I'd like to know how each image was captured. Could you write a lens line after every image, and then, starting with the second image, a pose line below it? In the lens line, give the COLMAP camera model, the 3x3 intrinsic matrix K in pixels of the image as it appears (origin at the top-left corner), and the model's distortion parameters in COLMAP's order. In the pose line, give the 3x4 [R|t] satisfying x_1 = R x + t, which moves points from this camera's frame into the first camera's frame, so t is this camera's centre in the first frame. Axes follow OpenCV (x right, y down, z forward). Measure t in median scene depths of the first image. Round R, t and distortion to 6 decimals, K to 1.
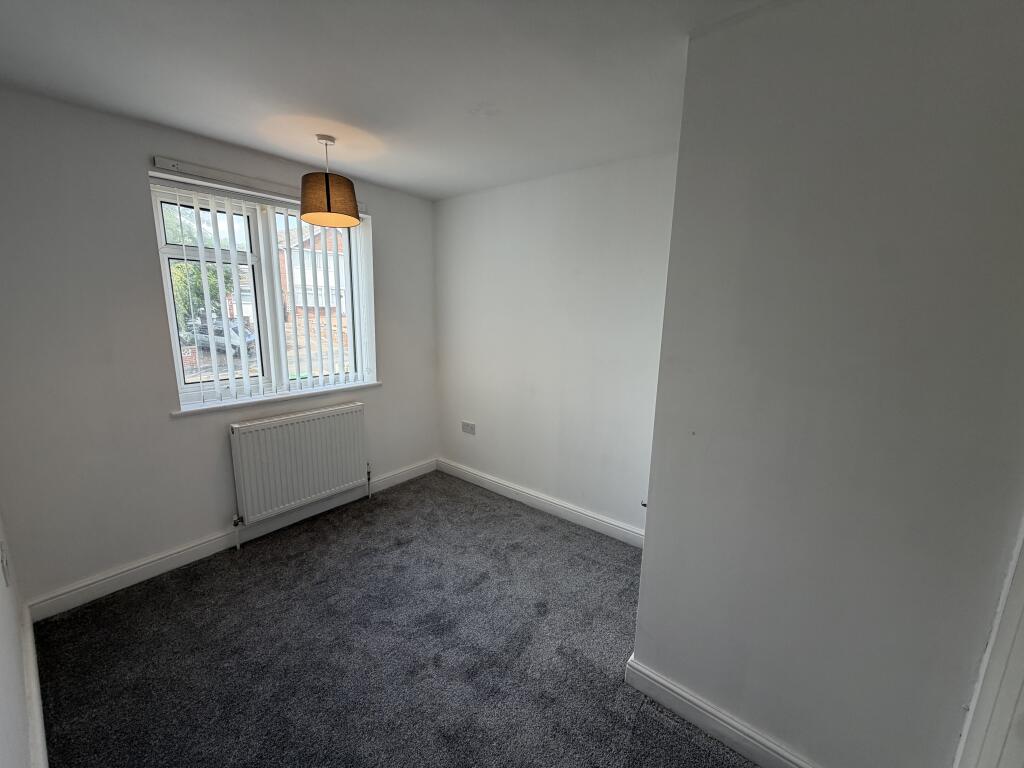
lens RADIAL K [[407.2, 0, 511.6], [0, 407.2, 381.4], [0, 0, 1]] dist [0.001098, -0.000181]
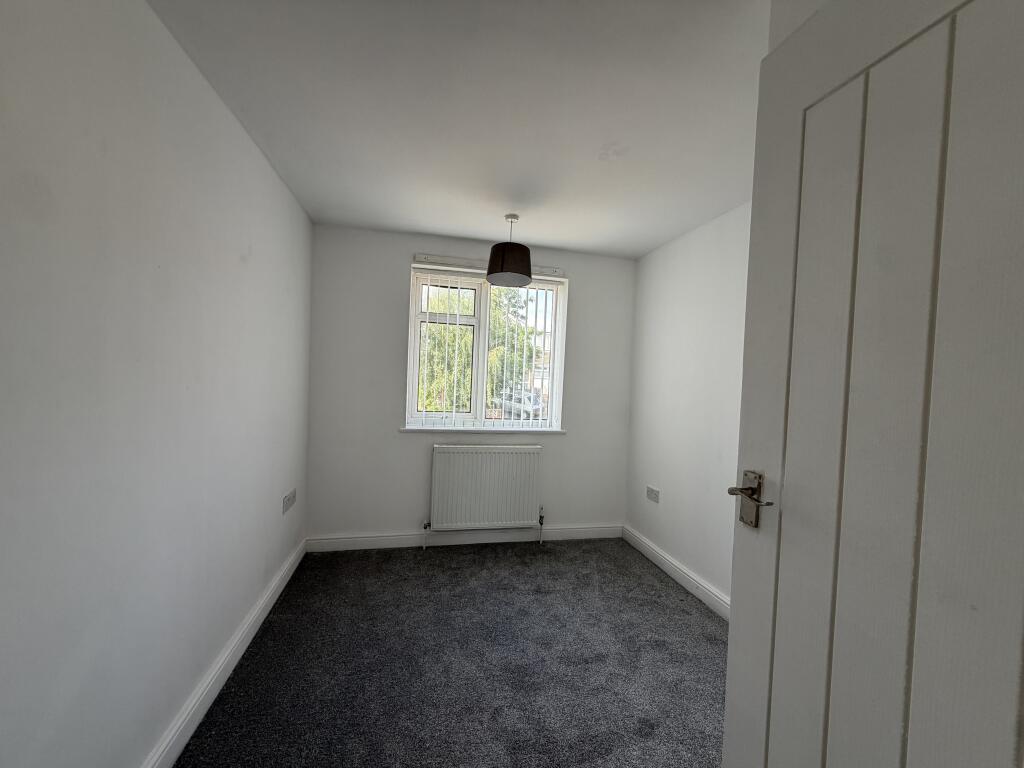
lens RADIAL K [[407.2, 0, 505.9], [0, 407.2, 379.8], [0, 0, 1]] dist [0.001098, -0.000181]
pose [[0.785242, 0.017126, -0.618952, 0.261148], [-0.135460, 0.980154, -0.144734, 0.059388], [0.604190, 0.197494, 0.771979, 0.112236]]
